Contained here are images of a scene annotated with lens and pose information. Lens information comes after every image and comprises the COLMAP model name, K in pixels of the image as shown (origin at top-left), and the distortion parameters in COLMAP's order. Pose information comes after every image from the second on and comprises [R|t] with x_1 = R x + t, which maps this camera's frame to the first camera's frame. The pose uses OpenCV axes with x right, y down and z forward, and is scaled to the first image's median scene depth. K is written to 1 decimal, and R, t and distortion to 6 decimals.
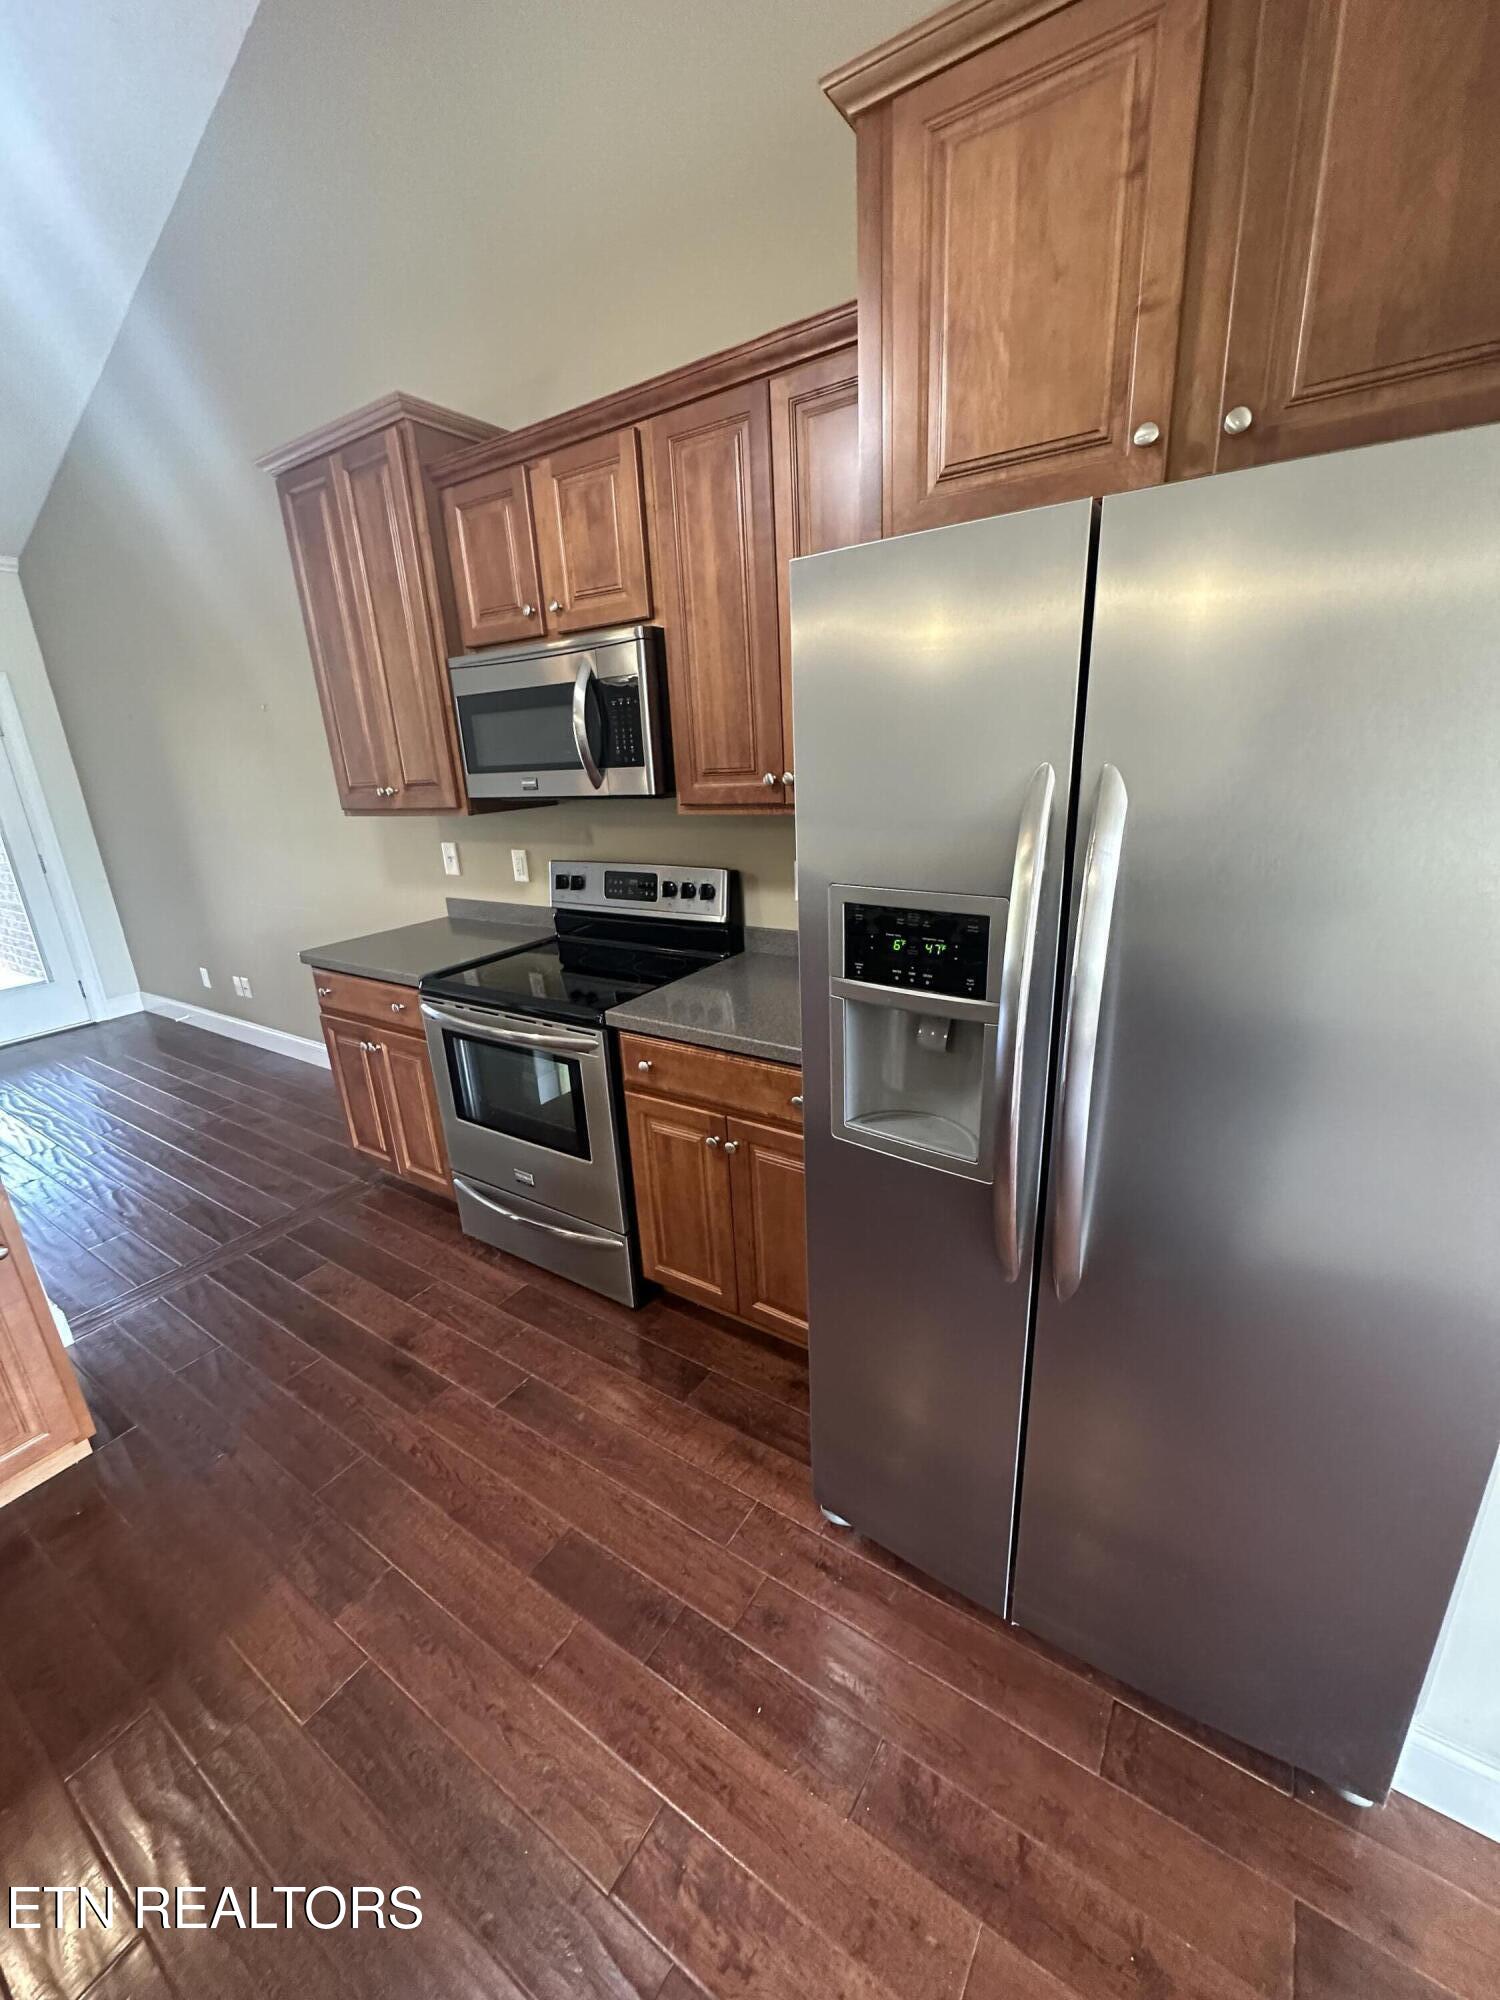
lens RADIAL K [[799.1, 0, 750.0], [0, 799.1, 1000.0], [0, 0, 1]] dist [-0.001843, -0.000273]
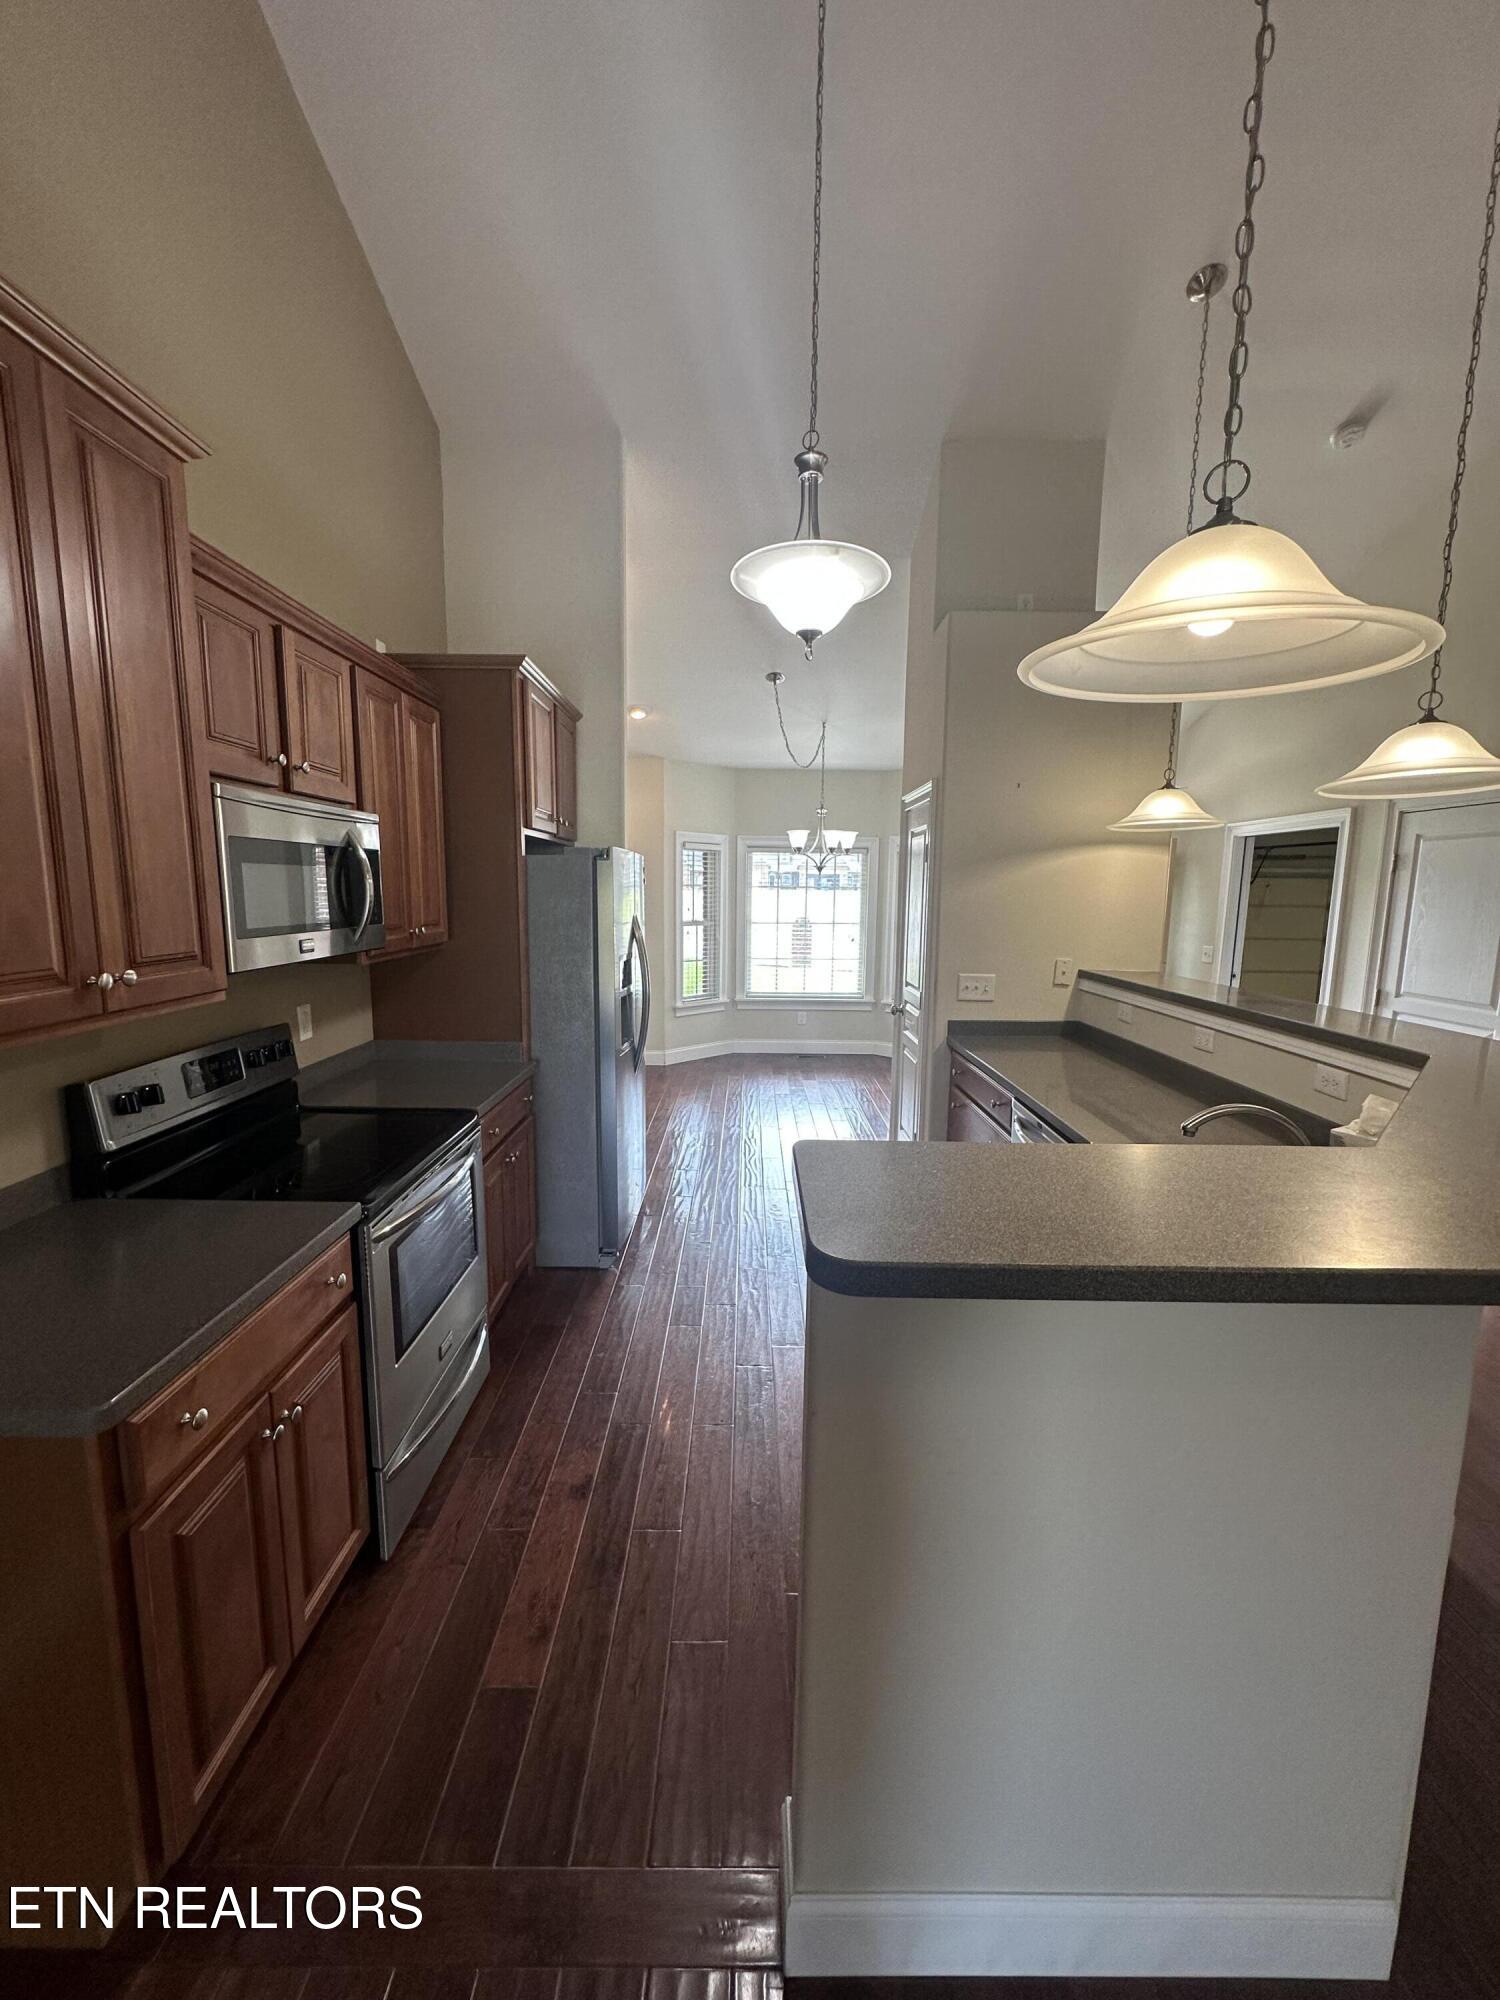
lens RADIAL K [[797.6, 0, 752.4], [0, 797.6, 1003.8], [0, 0, 1]] dist [0.000139, 0.000139]
pose [[-0.561911, -0.074491, 0.823837, -1.437923], [0.267609, 0.926009, 0.266256, -0.354725], [-0.782714, 0.370078, -0.500400, 1.217068]]
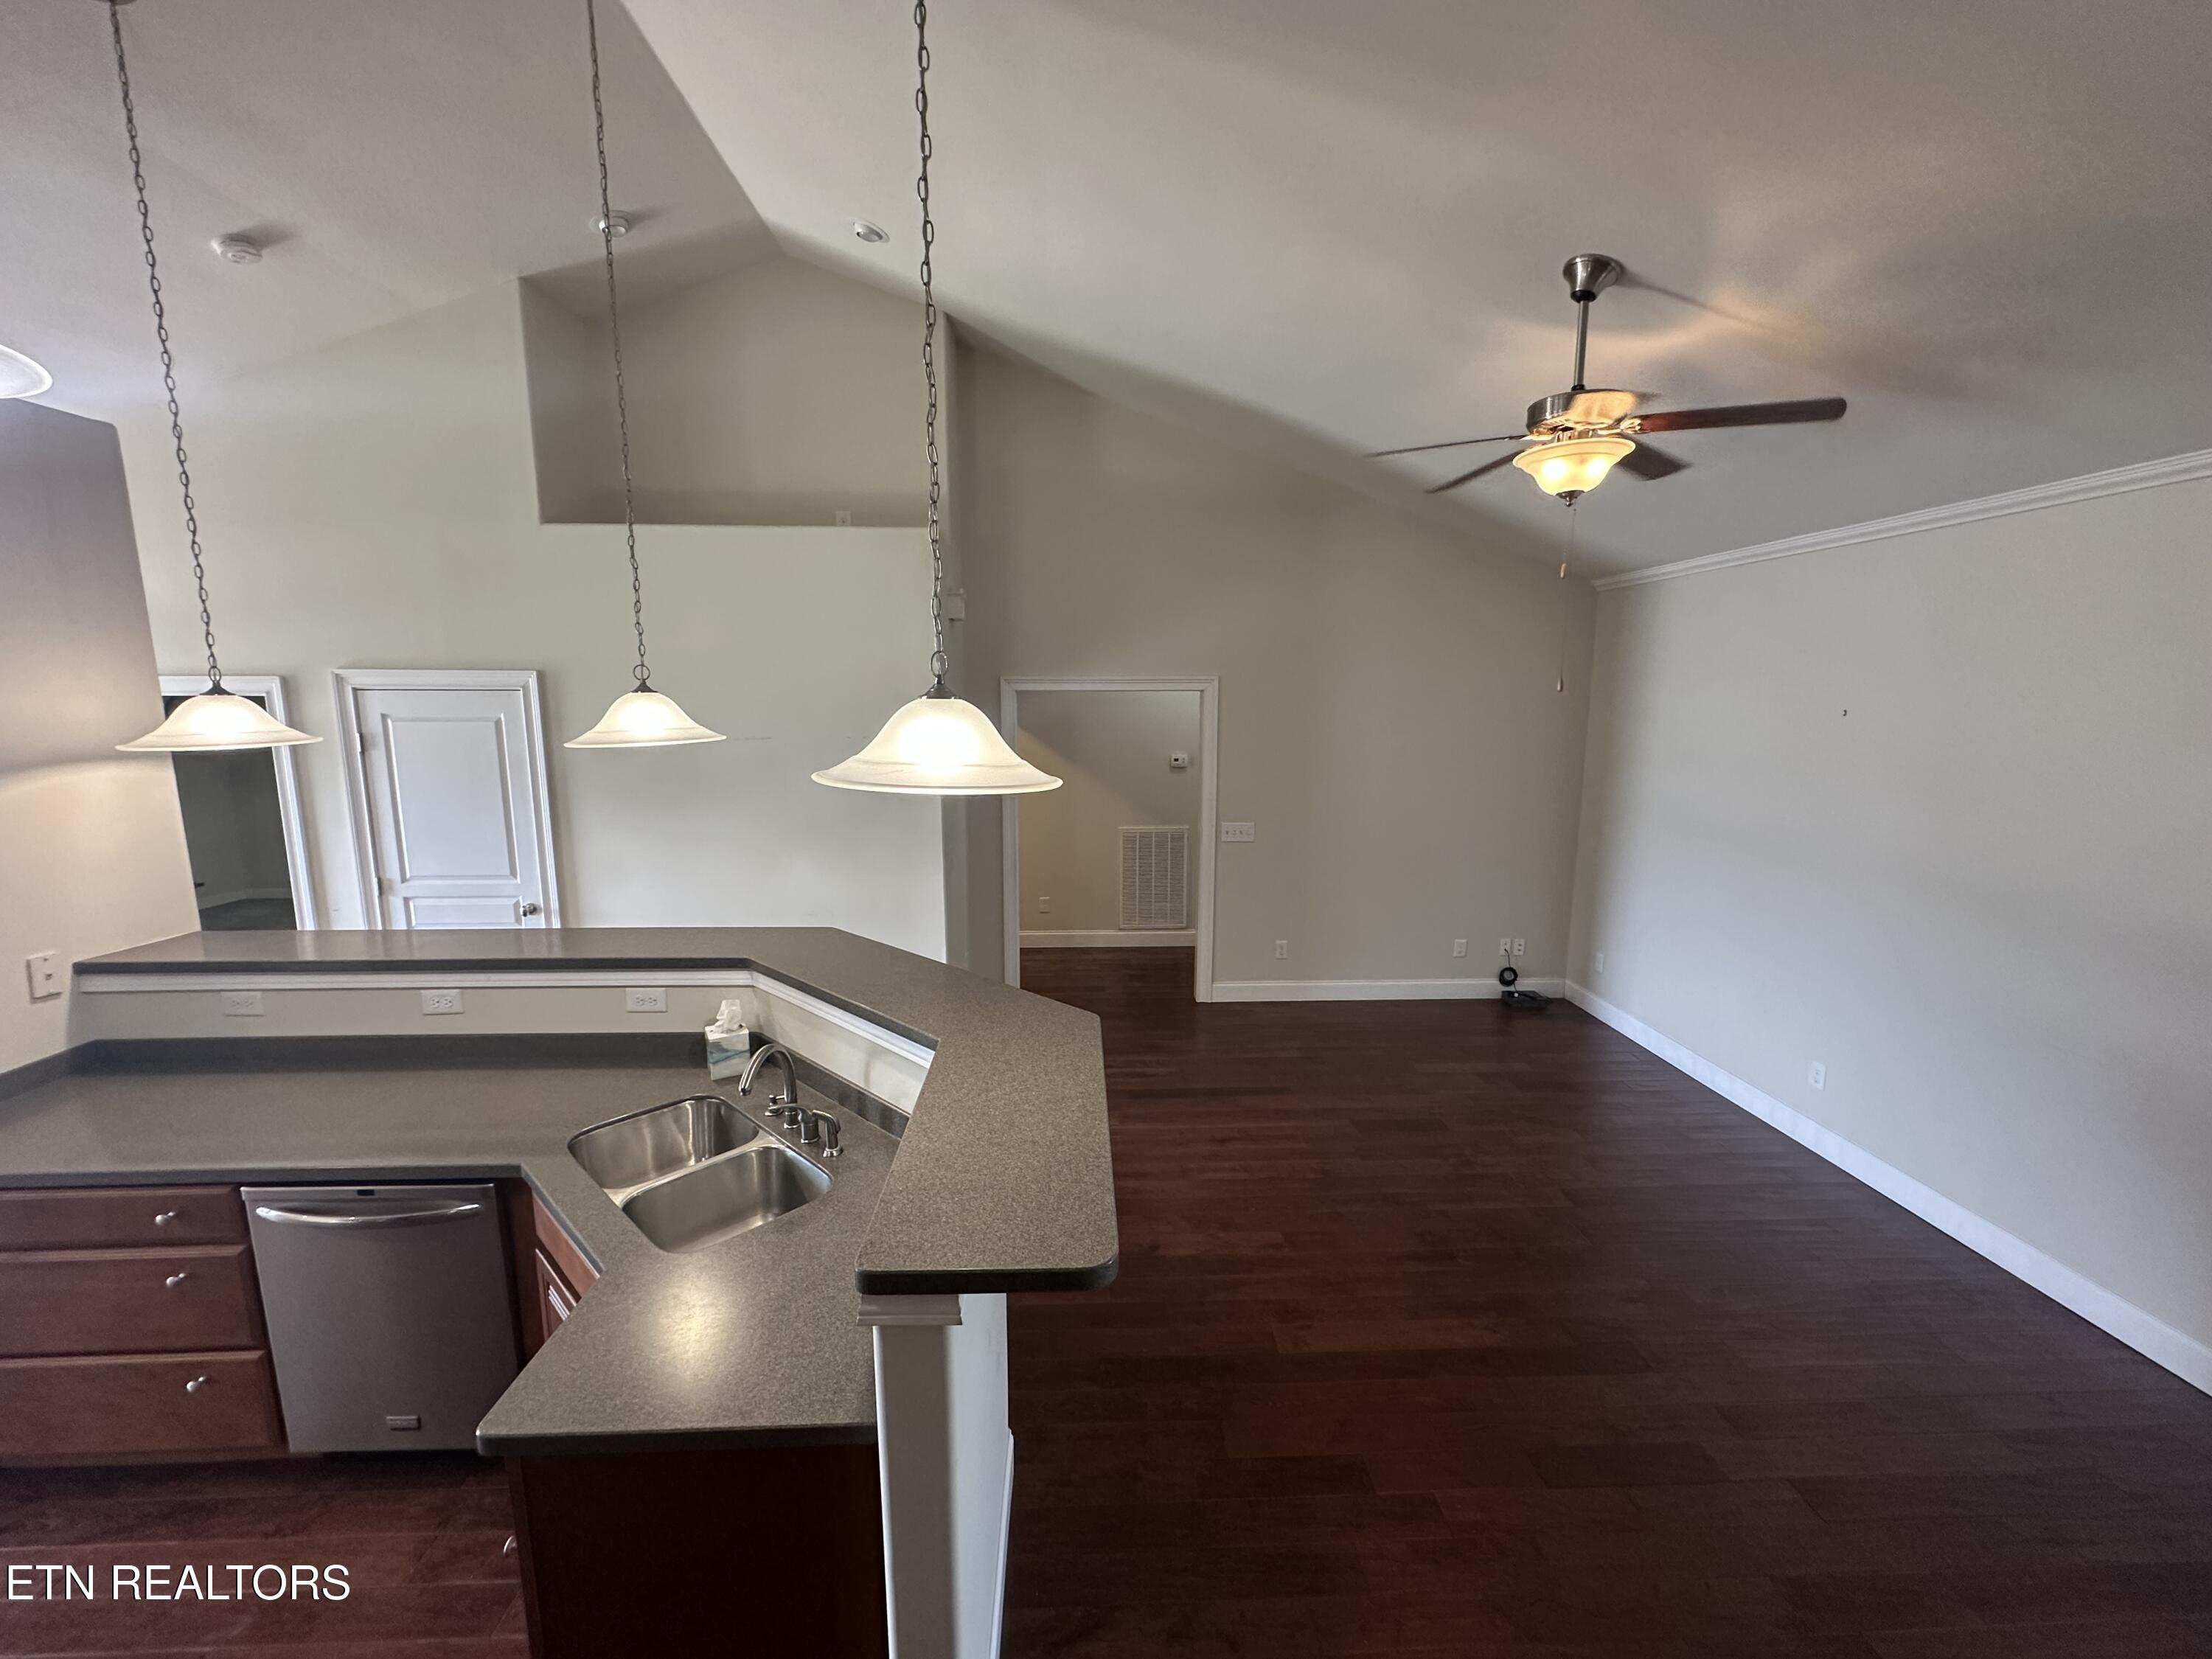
lens RADIAL K [[883.7, 0, 1108.9], [0, 883.7, 832.5], [0, 0, 1]] dist [-0.002787, 0.000574]
pose [[-0.806755, 0.139359, -0.574217, -0.815585], [-0.144835, 0.895506, 0.420822, -0.667037], [0.572860, 0.422667, -0.702270, 1.348974]]
